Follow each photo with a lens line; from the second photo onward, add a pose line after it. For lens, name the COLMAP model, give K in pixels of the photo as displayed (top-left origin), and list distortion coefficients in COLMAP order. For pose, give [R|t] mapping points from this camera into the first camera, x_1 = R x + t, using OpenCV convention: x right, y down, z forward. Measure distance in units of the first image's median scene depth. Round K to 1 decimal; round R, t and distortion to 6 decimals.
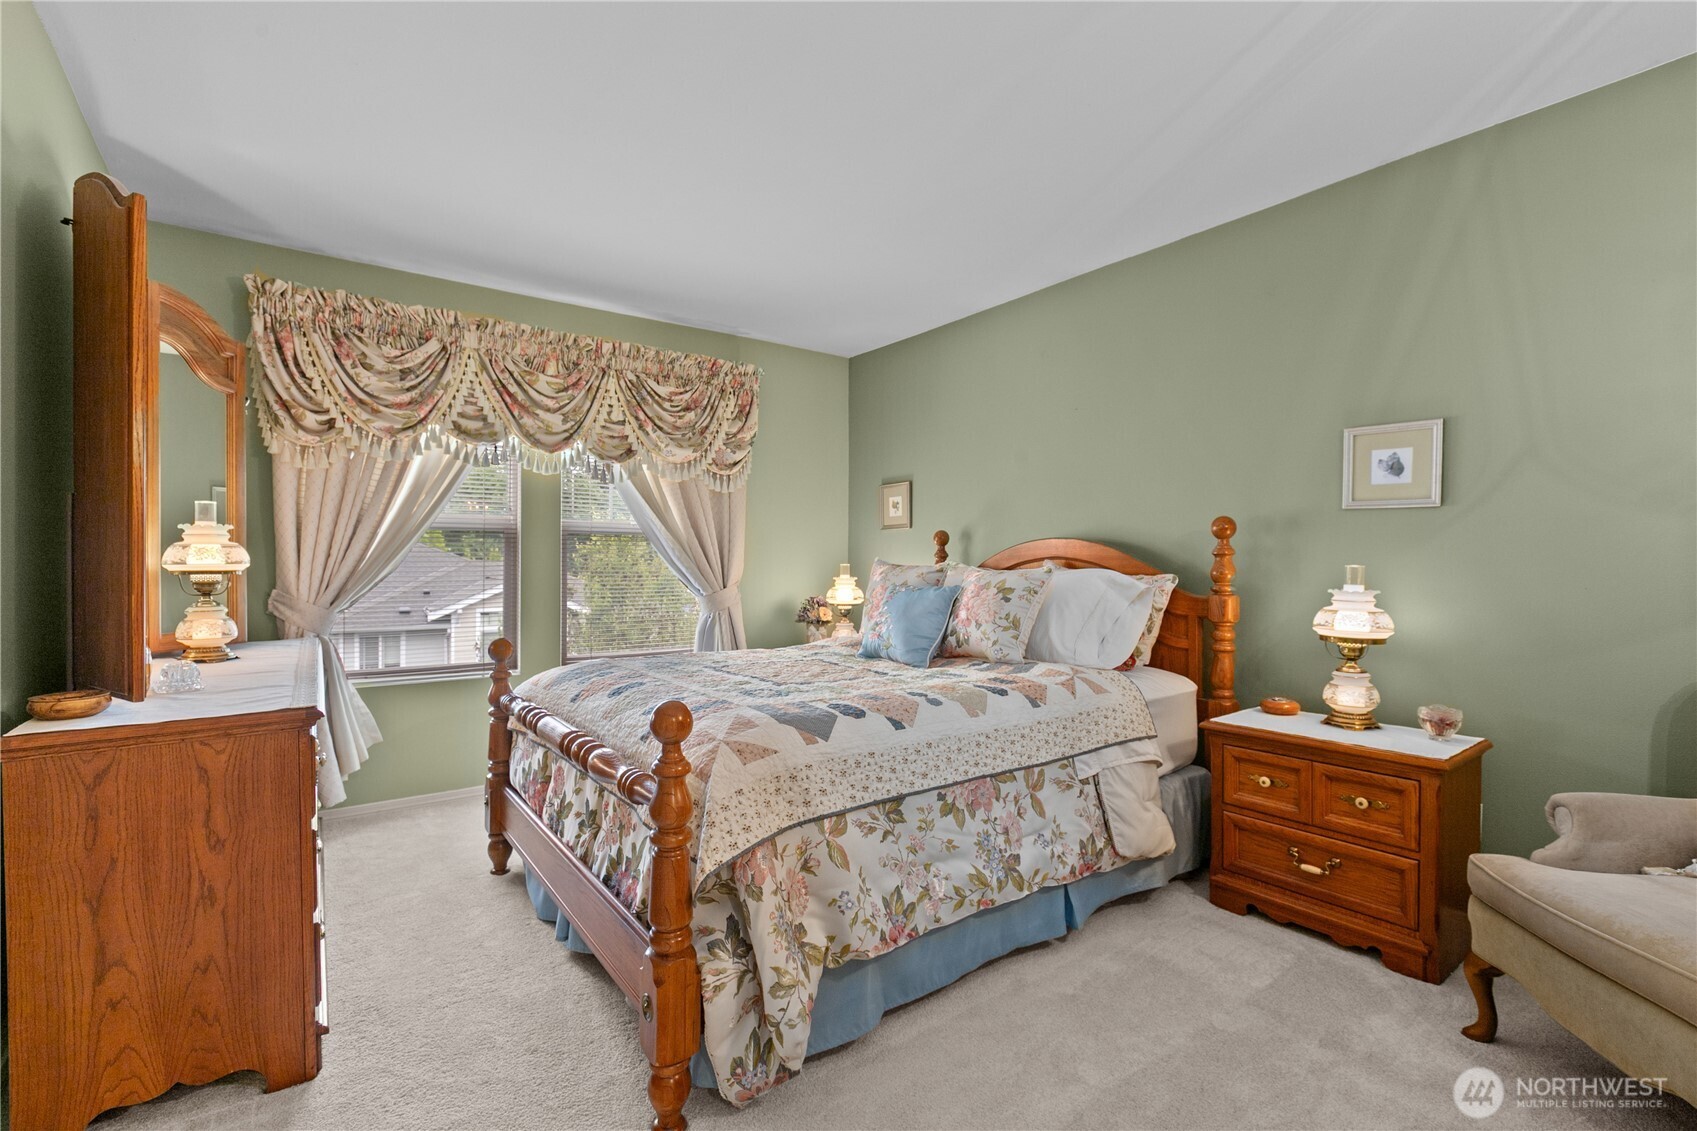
lens RADIAL K [[767.5, 0, 849.3], [0, 767.5, 591.8], [0, 0, 1]] dist [0.000697, -0.000155]
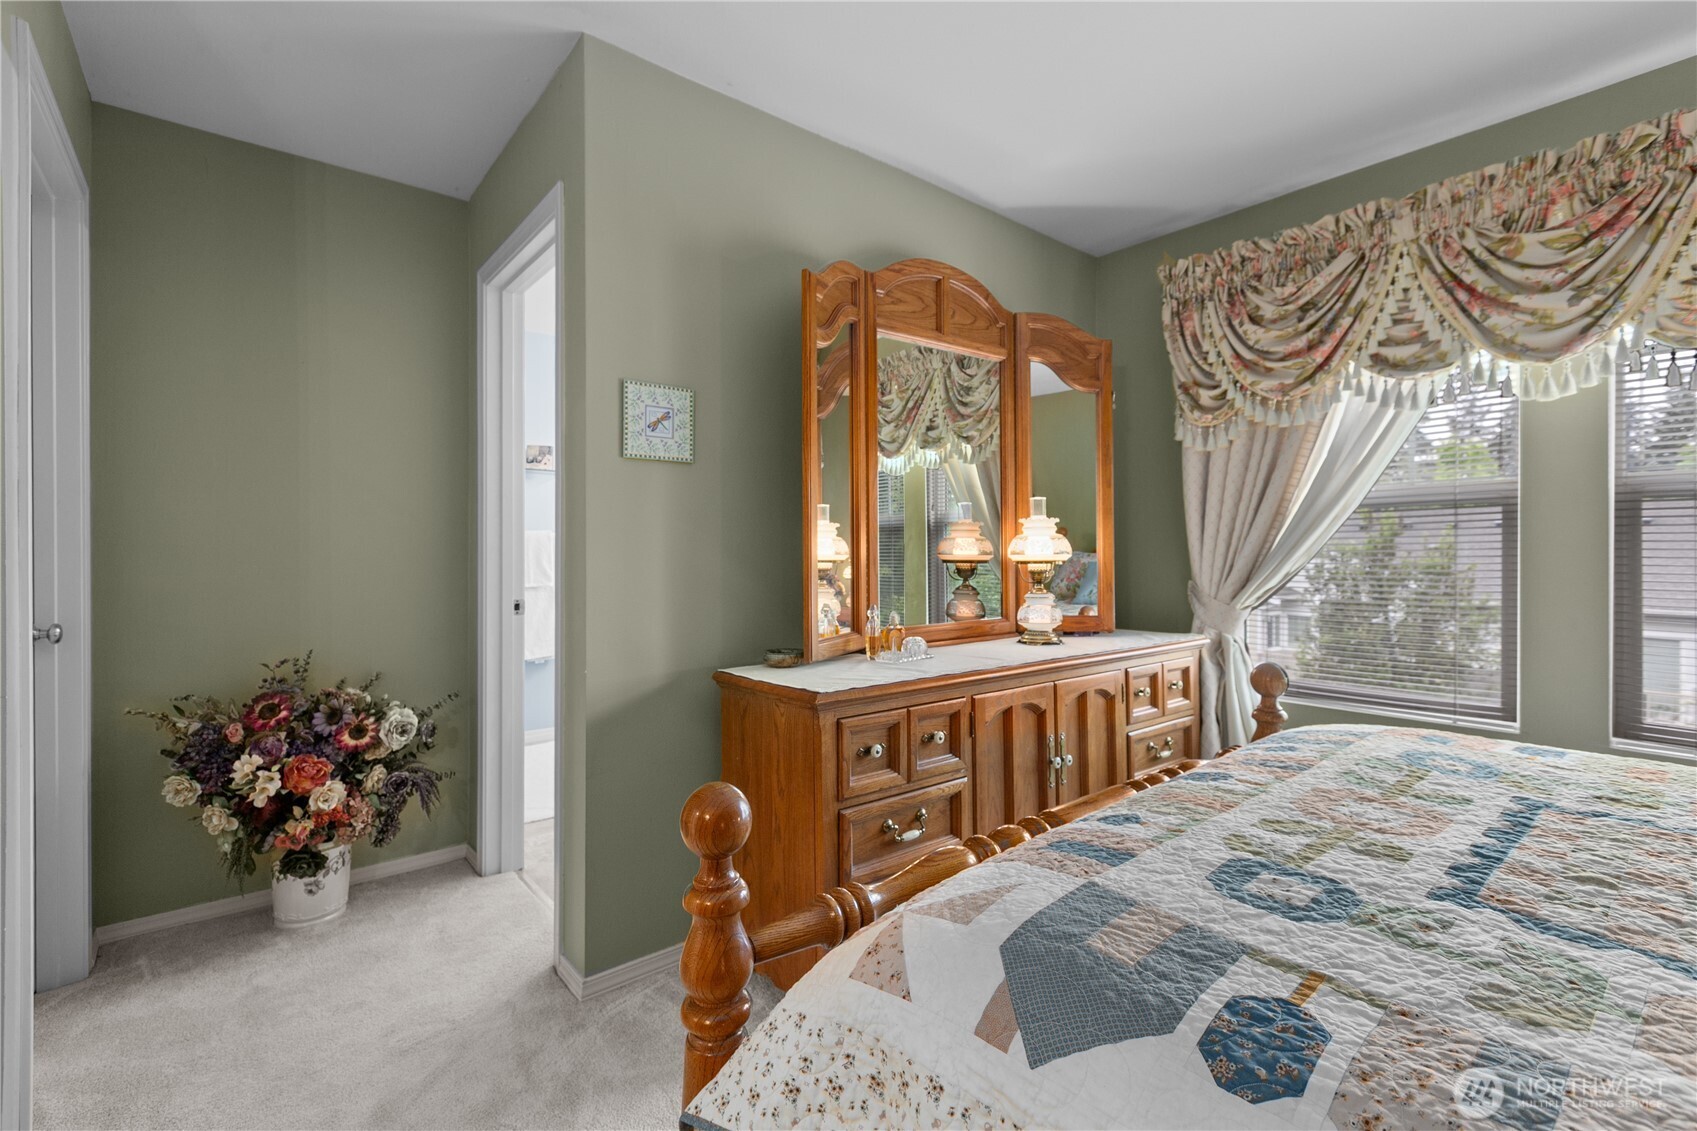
lens RADIAL K [[759.3, 0, 851.2], [0, 759.3, 561.9], [0, 0, 1]] dist [-0.002555, -0.000395]
pose [[0.063373, 0.006821, -0.997967, 0.166265], [-0.032455, 0.999462, 0.004770, -0.016330], [0.997462, 0.032087, 0.063560, 0.487445]]
